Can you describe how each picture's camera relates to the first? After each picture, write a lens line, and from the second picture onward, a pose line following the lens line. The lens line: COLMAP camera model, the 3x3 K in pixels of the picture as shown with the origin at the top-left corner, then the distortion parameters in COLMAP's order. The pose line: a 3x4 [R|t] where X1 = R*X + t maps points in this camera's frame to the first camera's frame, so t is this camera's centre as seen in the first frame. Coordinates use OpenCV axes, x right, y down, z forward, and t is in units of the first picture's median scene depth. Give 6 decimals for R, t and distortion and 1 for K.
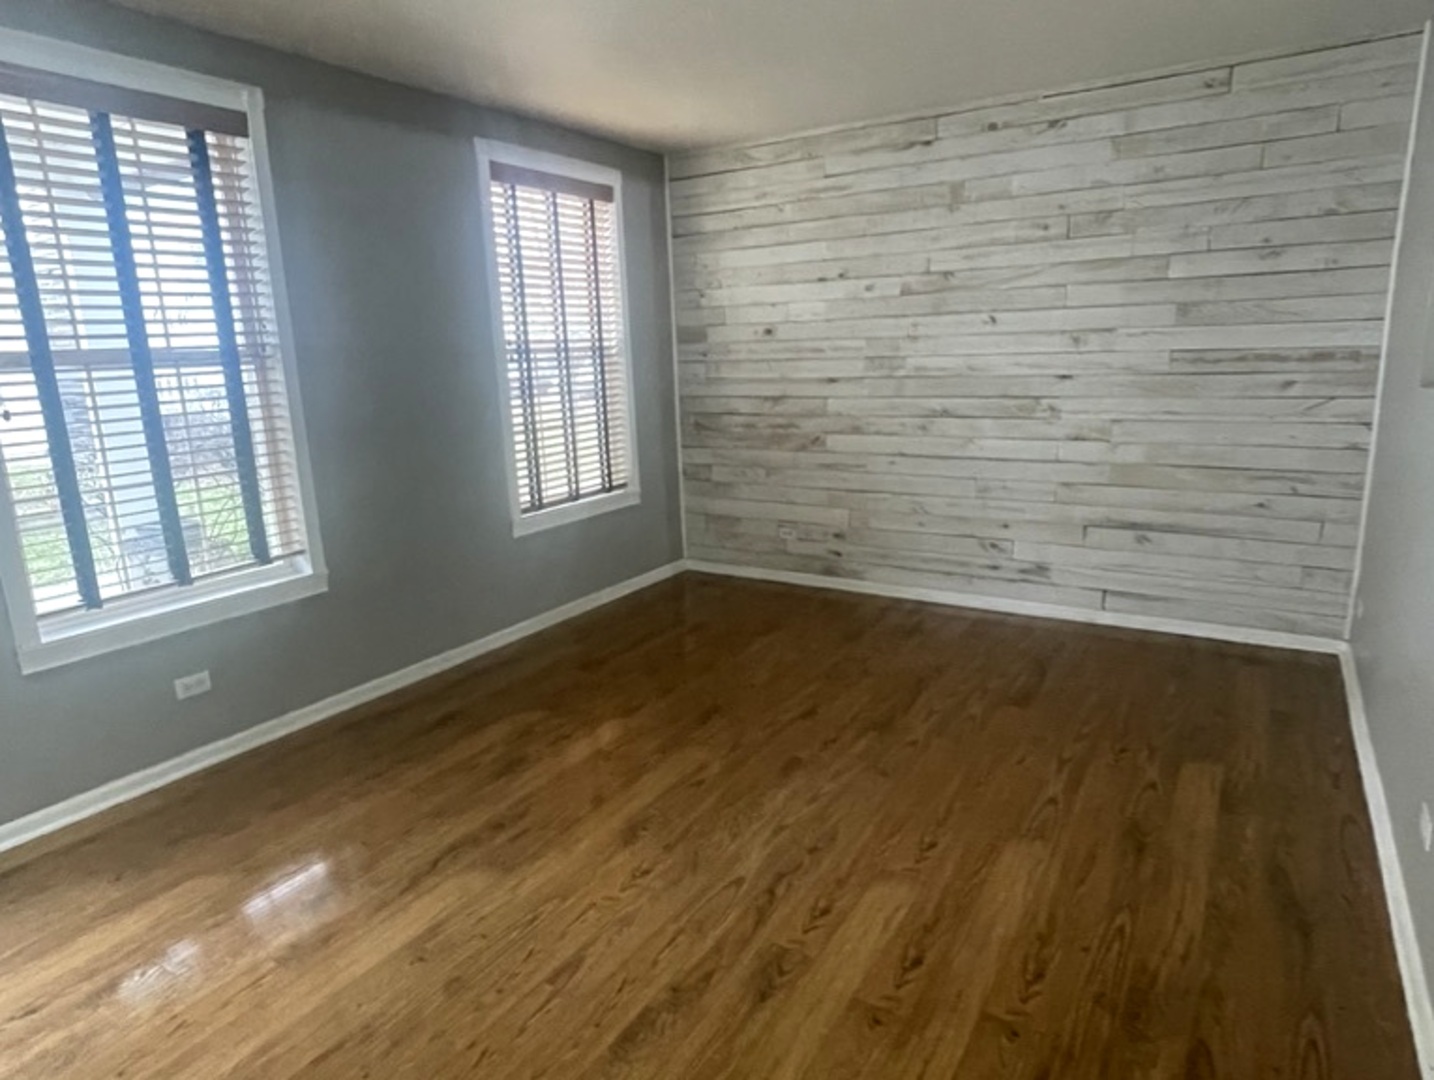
lens RADIAL K [[853.5, 0, 726.3], [0, 853.5, 544.7], [0, 0, 1]] dist [-0.010049, -0.003593]
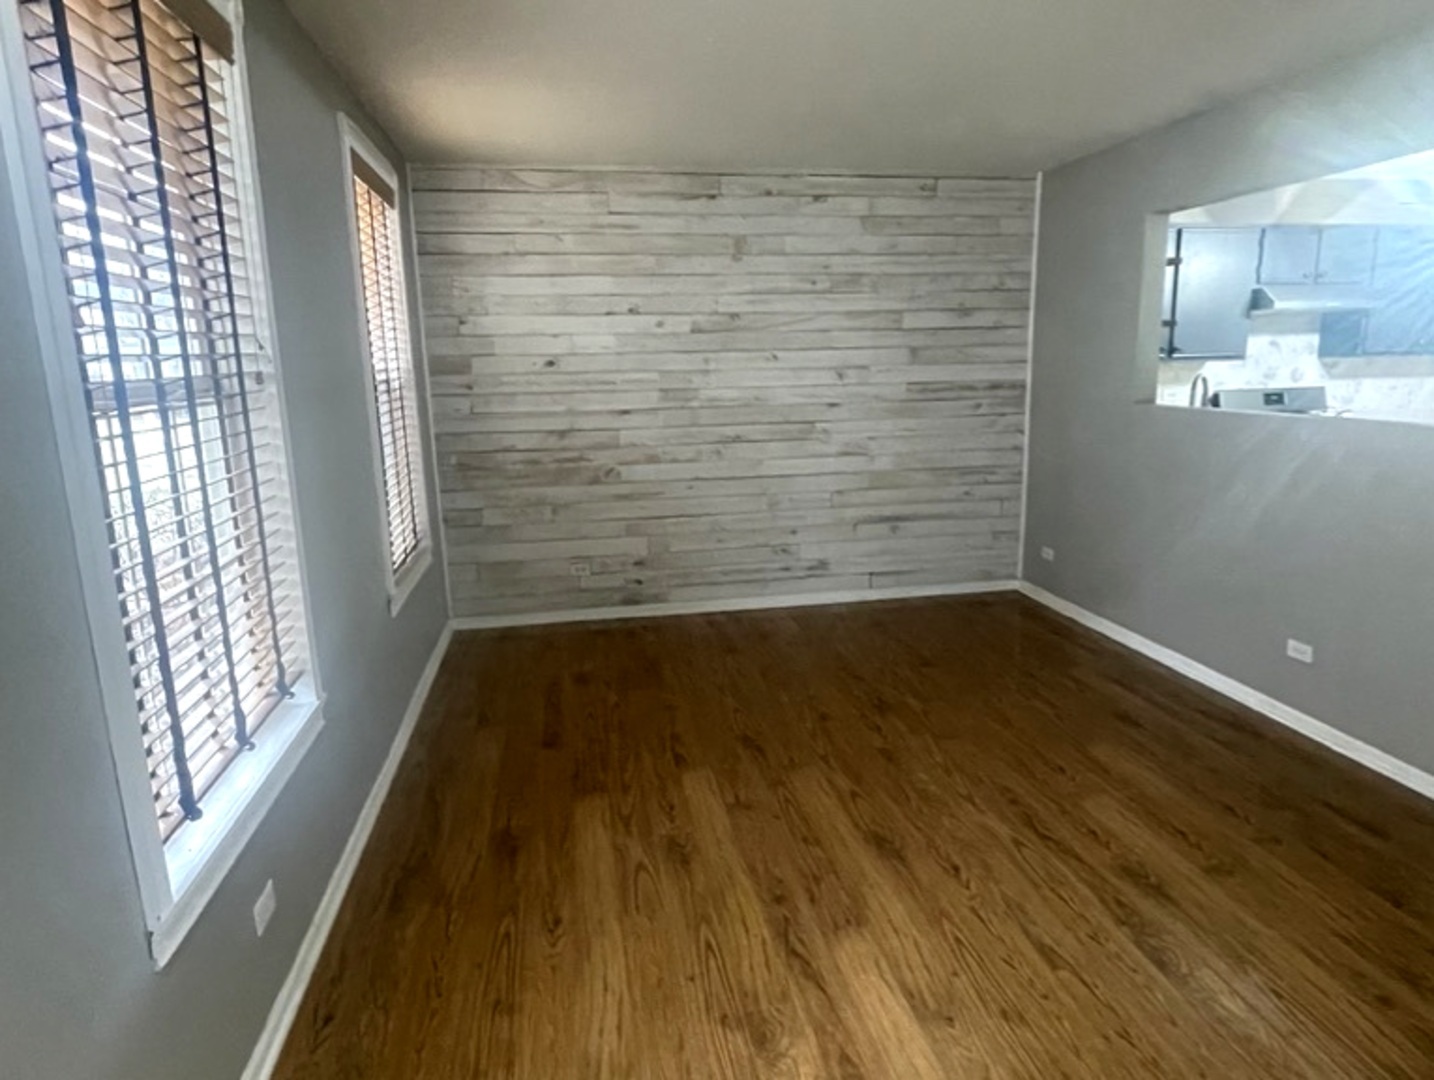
lens RADIAL K [[858.8, 0, 717.0], [0, 858.8, 540.0], [0, 0, 1]] dist [0.001883, -0.000565]
pose [[0.739500, -0.122120, 0.661986, -0.540757], [0.147353, 0.988923, 0.017825, -0.048737], [-0.656831, 0.084364, 0.749304, 0.191847]]
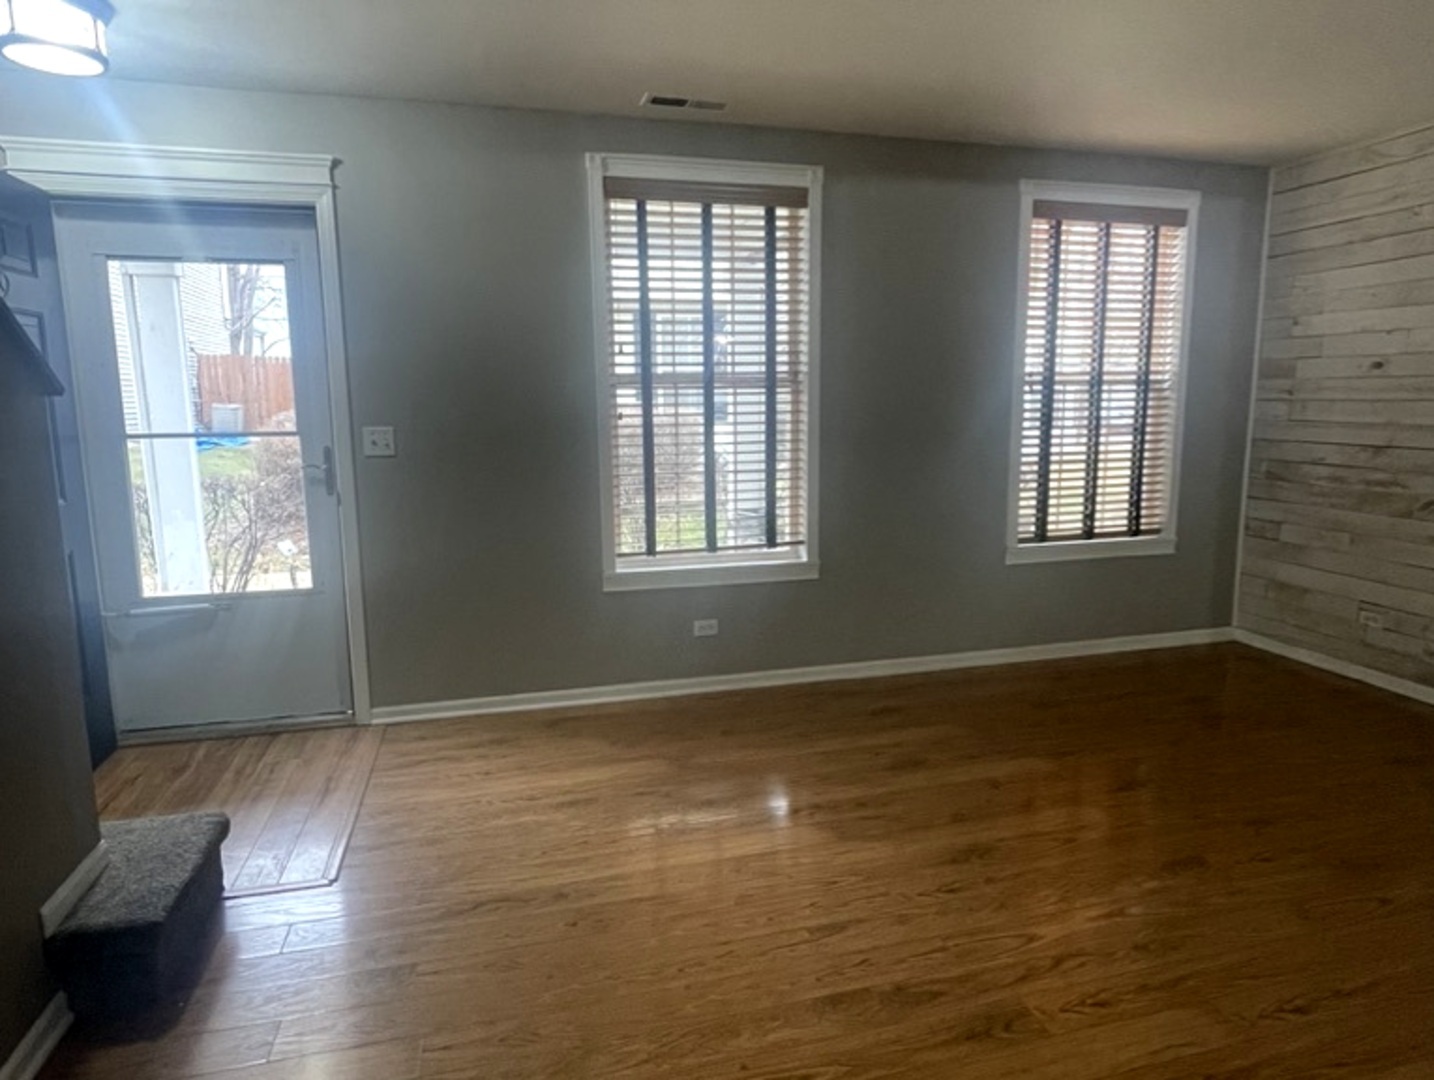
lens RADIAL K [[853.5, 0, 726.3], [0, 853.5, 544.7], [0, 0, 1]] dist [-0.010049, -0.003593]
pose [[0.731099, 0.141276, -0.667484, 0.178524], [-0.168663, 0.985386, 0.023824, 0.001176], [0.661095, 0.095162, 0.744243, 0.018870]]
